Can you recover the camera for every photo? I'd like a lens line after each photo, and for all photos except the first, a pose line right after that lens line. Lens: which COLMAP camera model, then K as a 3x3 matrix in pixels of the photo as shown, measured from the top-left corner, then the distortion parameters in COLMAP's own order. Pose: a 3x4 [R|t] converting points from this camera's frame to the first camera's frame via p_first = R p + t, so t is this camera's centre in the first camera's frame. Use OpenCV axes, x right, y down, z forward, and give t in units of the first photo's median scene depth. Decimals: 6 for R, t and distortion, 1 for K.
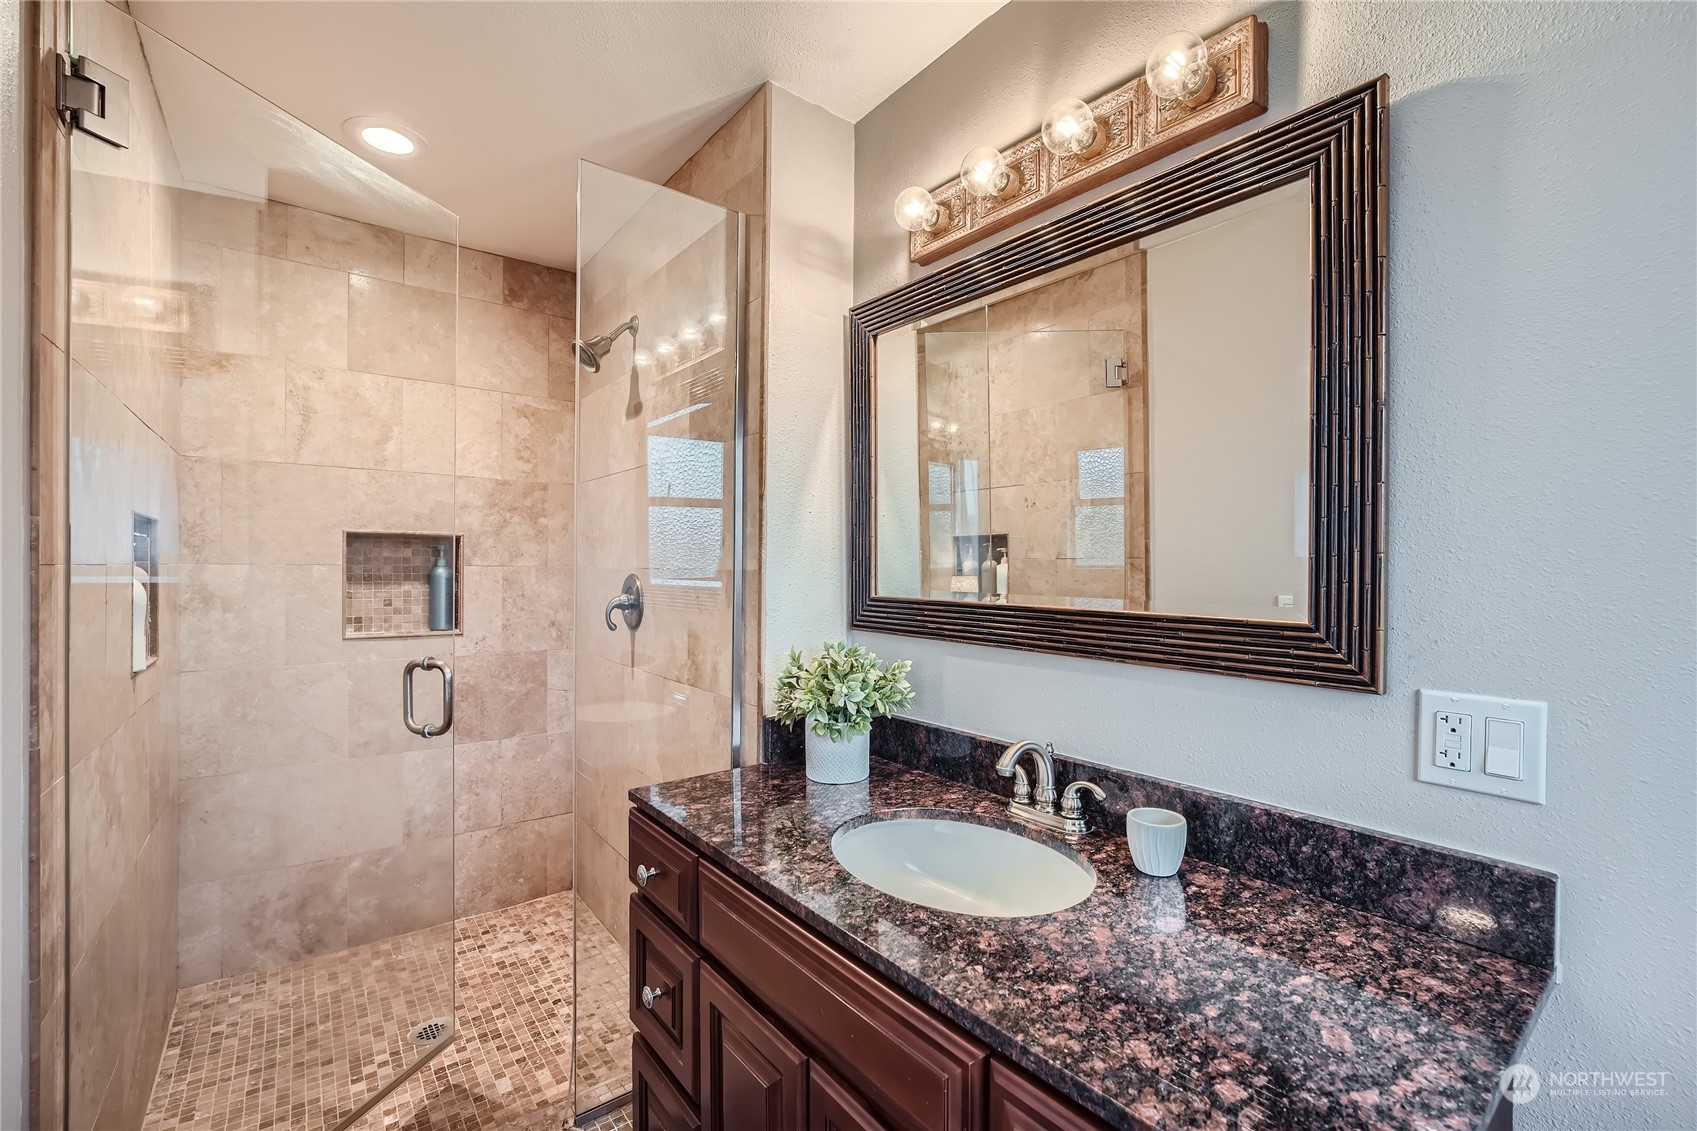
lens RADIAL K [[730.5, 0, 850.9], [0, 730.5, 563.9], [0, 0, 1]] dist [-0.017697, -0.000048]
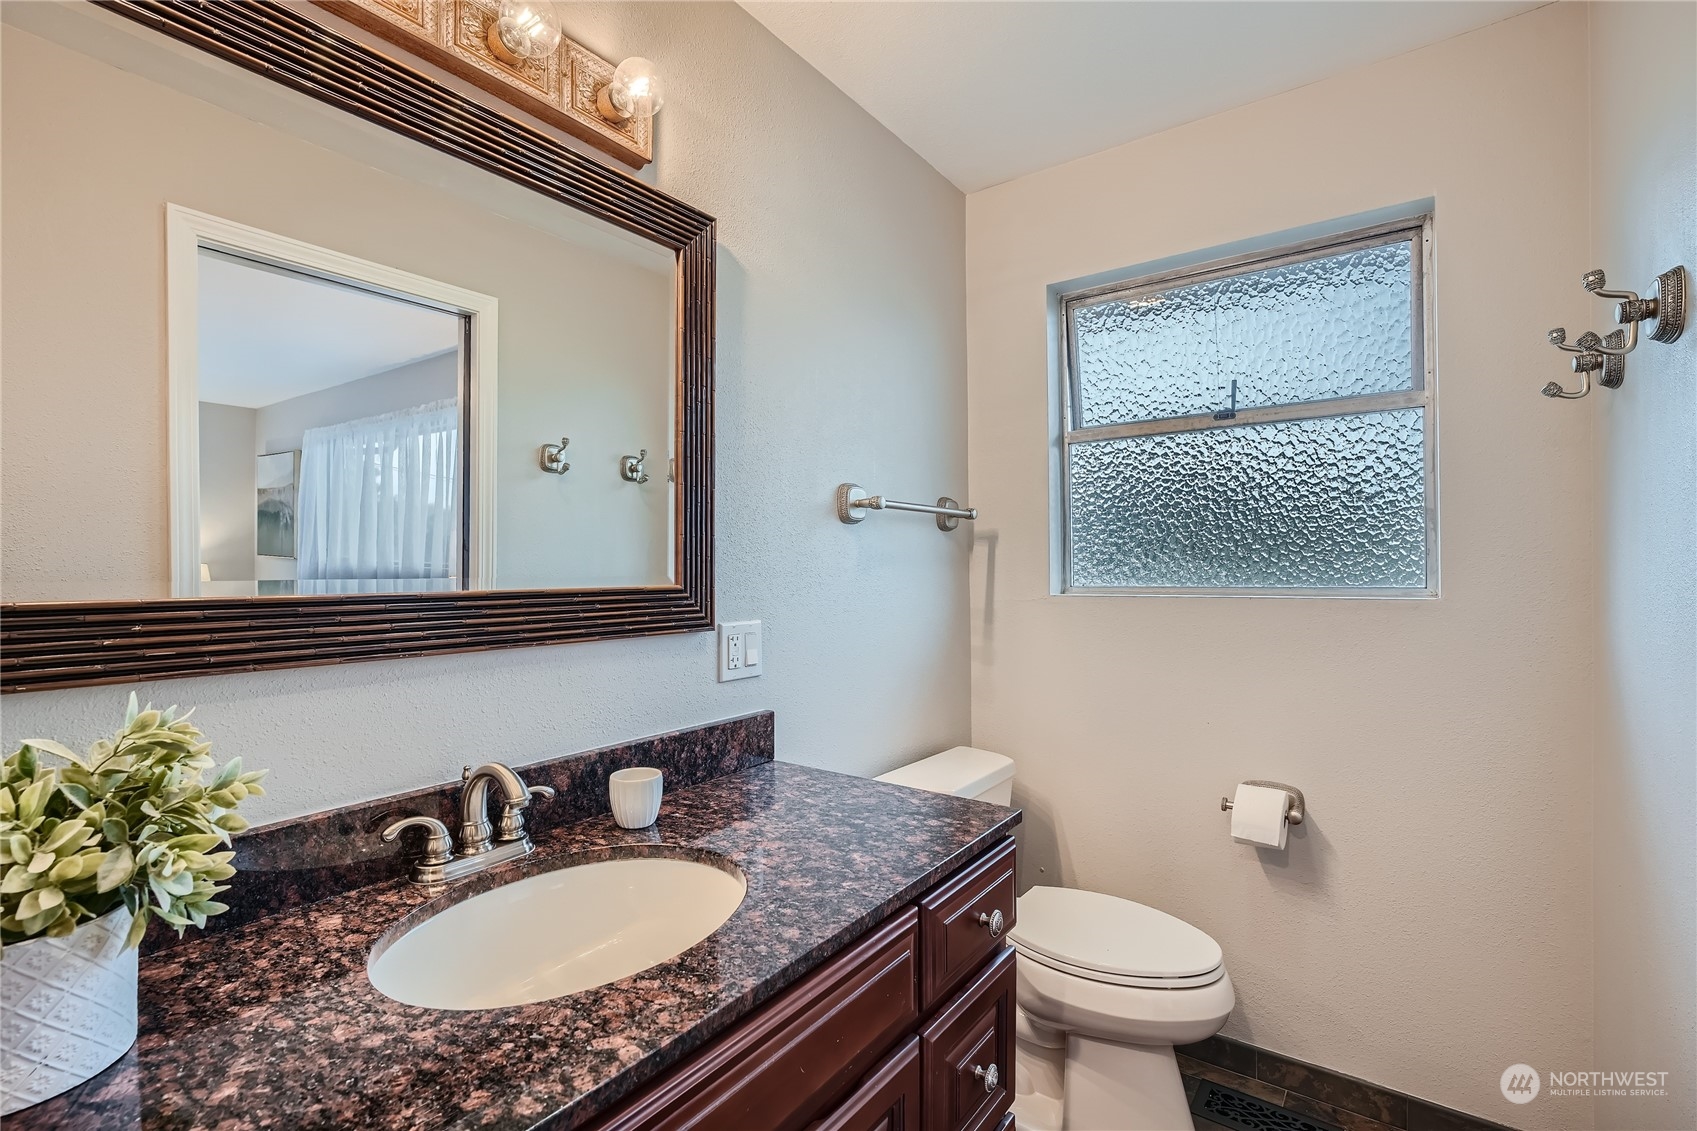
lens RADIAL K [[750.9, 0, 858.7], [0, 750.9, 563.9], [0, 0, 1]] dist [-0.016041, -0.000089]
pose [[-0.275141, -0.001572, 0.961403, -0.806049], [0.001914, 0.999996, 0.002183, 0.038397], [-0.961402, 0.002441, -0.275137, 1.085329]]
